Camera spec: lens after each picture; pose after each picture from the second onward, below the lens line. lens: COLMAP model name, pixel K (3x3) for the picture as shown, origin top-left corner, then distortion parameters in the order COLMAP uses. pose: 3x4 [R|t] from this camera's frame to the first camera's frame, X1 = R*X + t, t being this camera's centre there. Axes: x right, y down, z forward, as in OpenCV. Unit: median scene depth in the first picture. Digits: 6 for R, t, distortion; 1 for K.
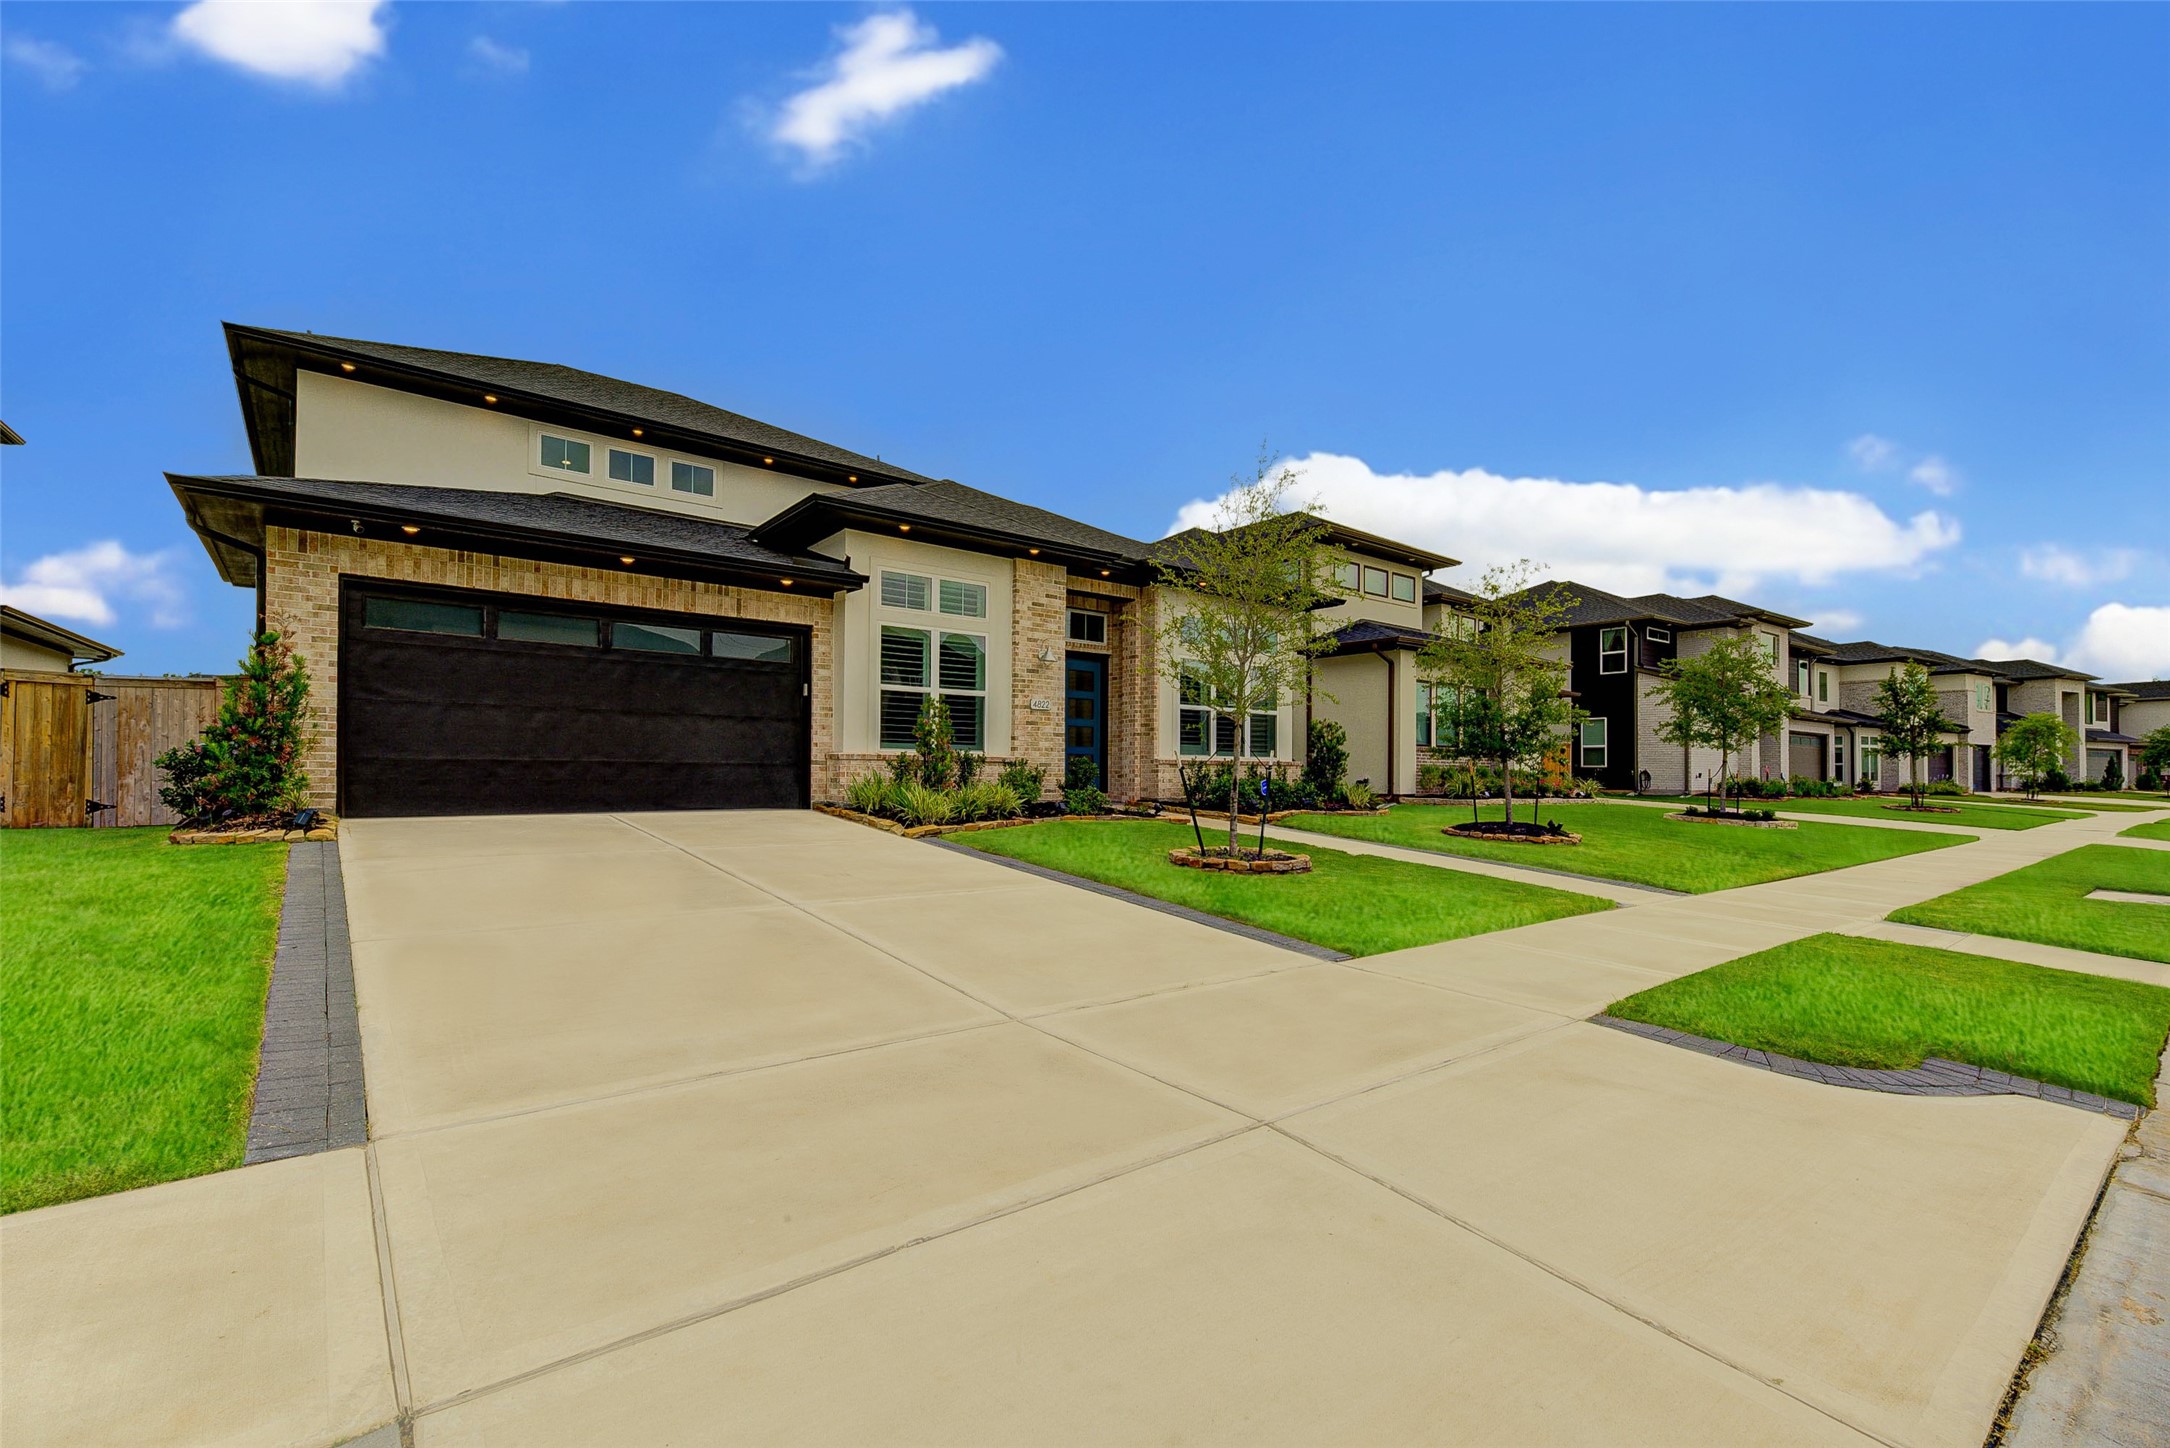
lens RADIAL K [[954.9, 0, 1088.0], [0, 954.9, 761.7], [0, 0, 1]] dist [0.022960, -0.004903]
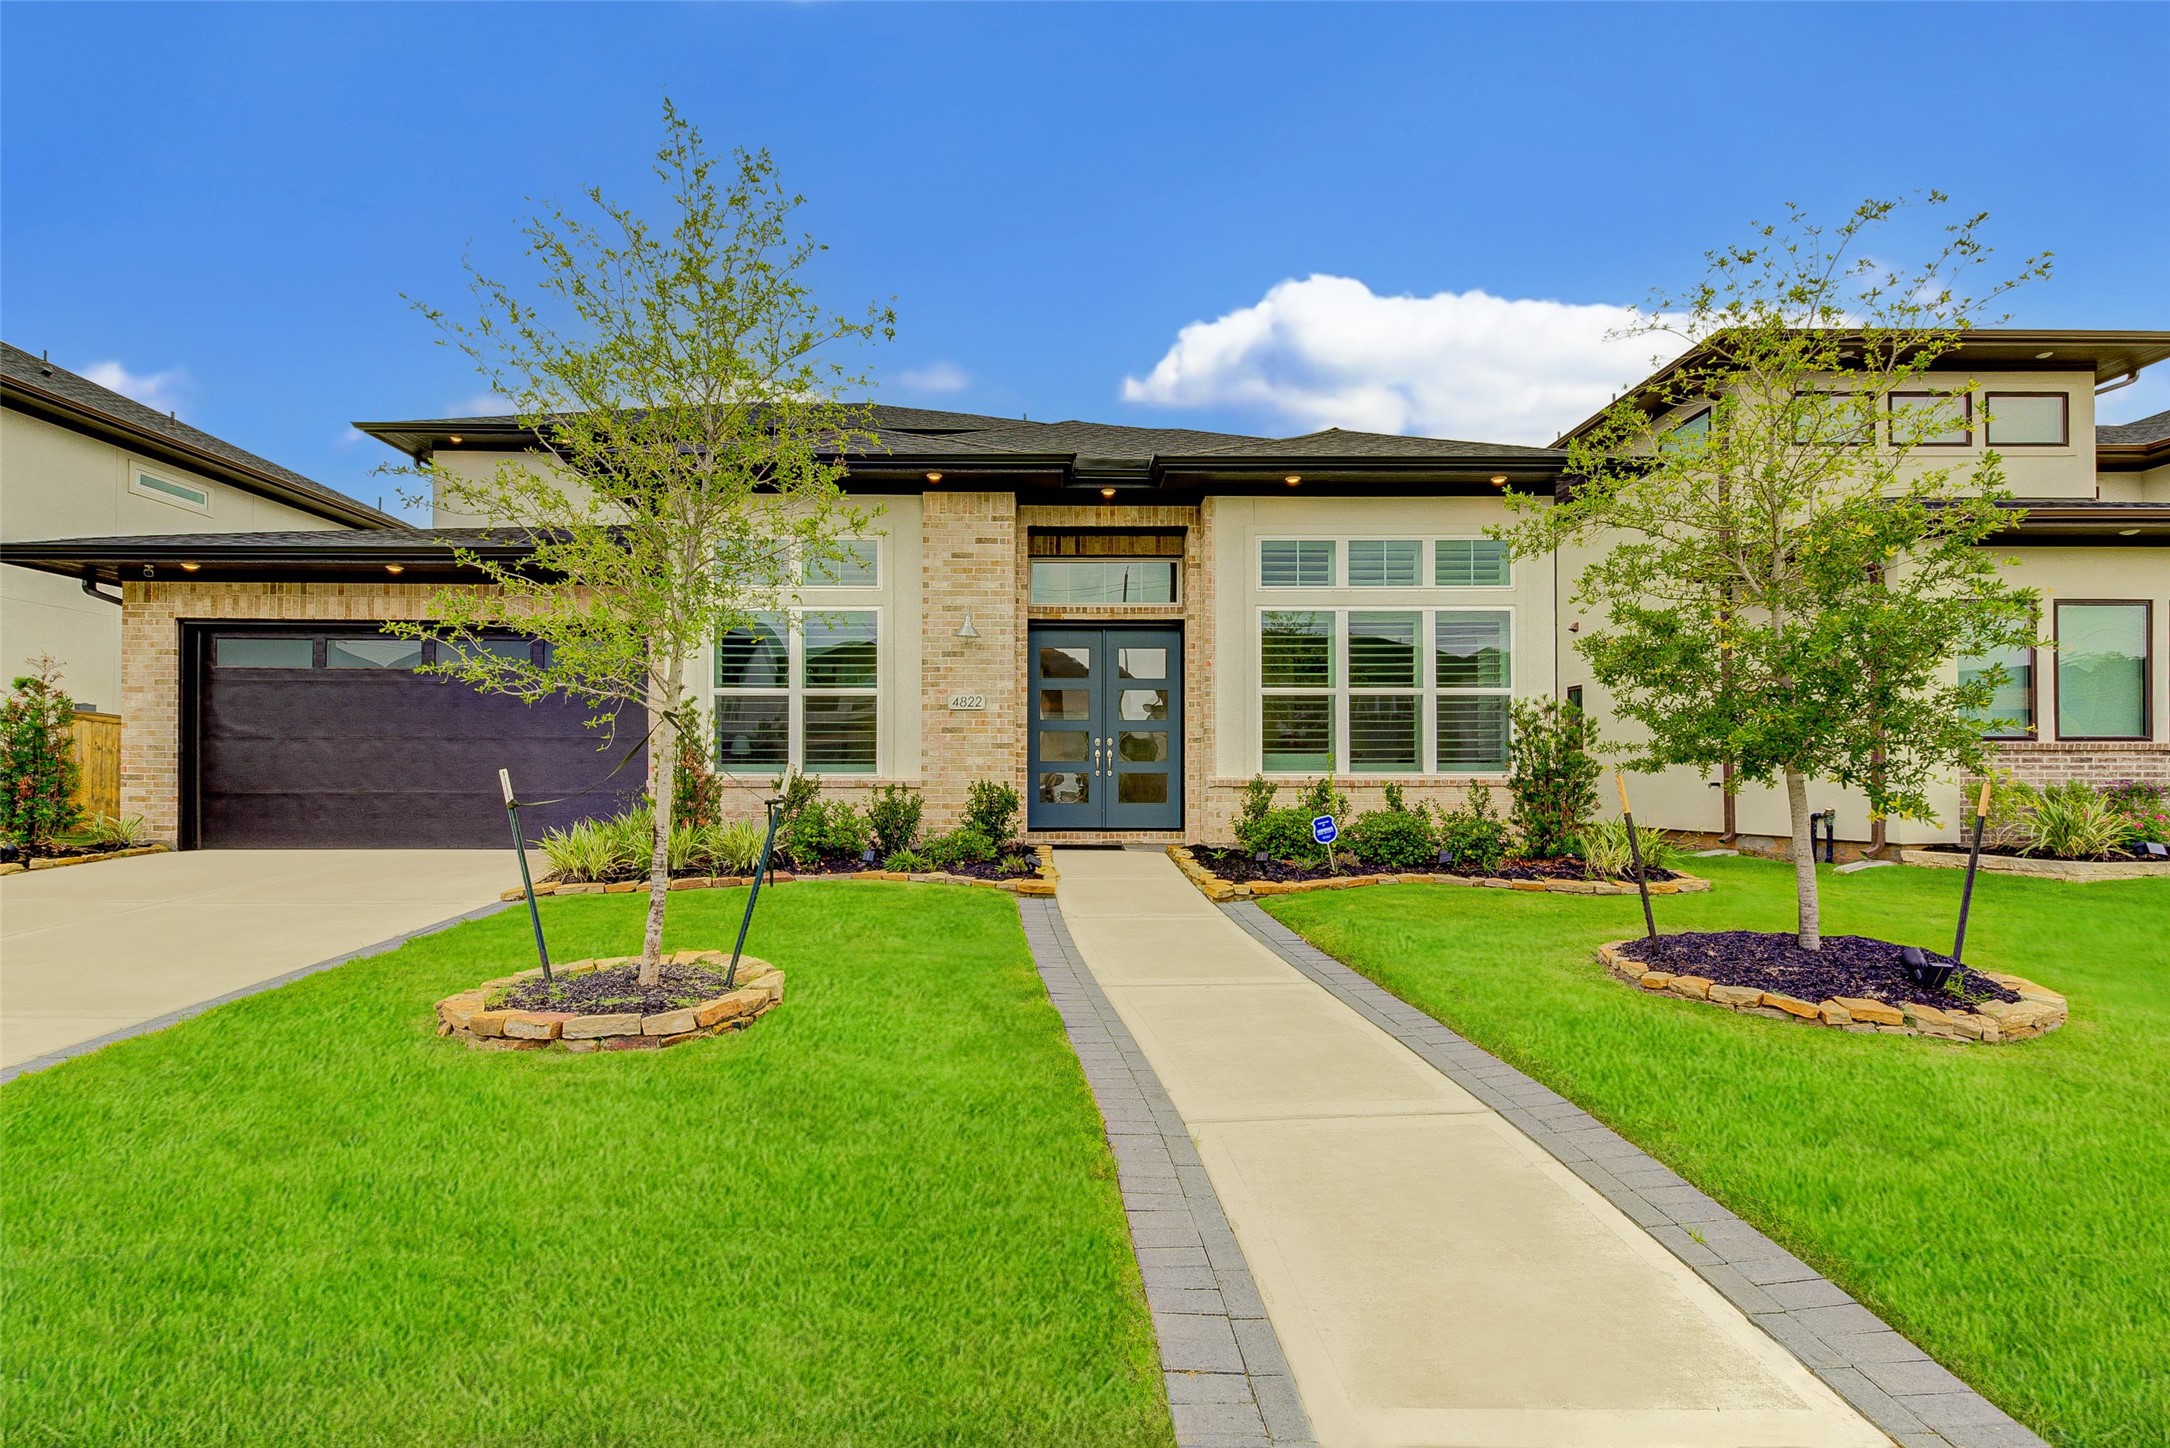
lens RADIAL K [[954.9, 0, 1049.8], [0, 954.9, 773.0], [0, 0, 1]] dist [0.022960, -0.004903]
pose [[0.781210, -0.013788, -0.624115, 0.444570], [0.012814, 0.999900, -0.006051, -0.005012], [0.624136, -0.003270, 0.781309, 0.539107]]
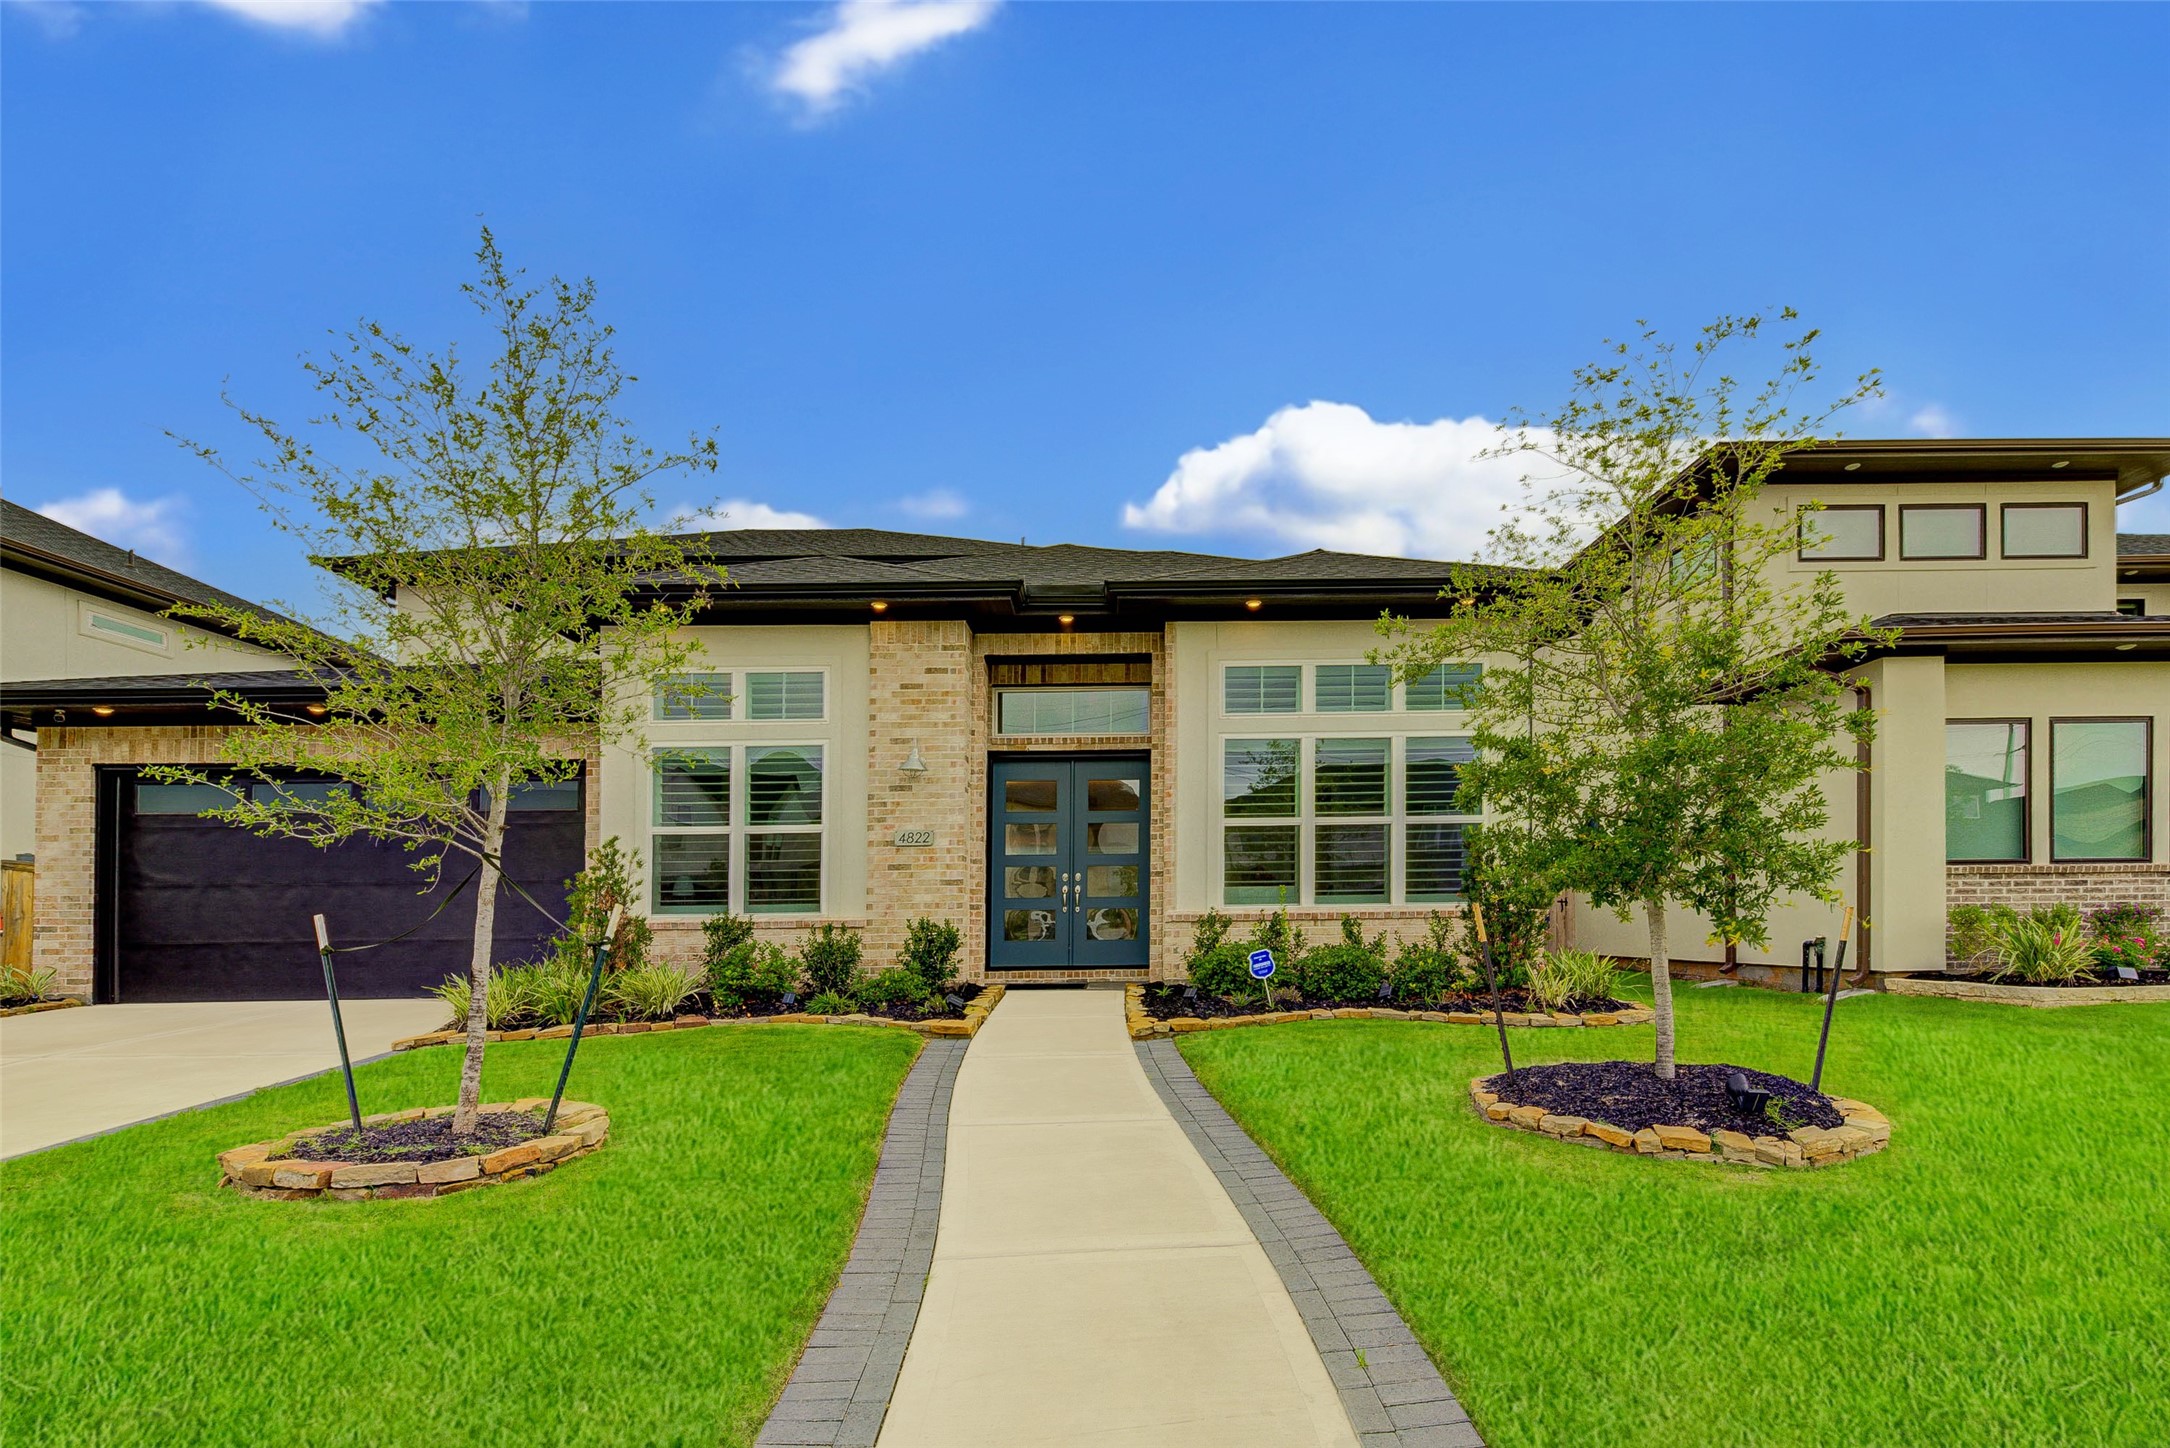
lens RADIAL K [[1004.3, 0, 1107.1], [0, 1004.3, 896.7], [0, 0, 1]] dist [0.016198, -0.001673]
pose [[0.779933, -0.034036, -0.624936, 0.510095], [0.027138, 0.999420, -0.020564, -0.002209], [0.625274, -0.000921, 0.780405, 0.579814]]
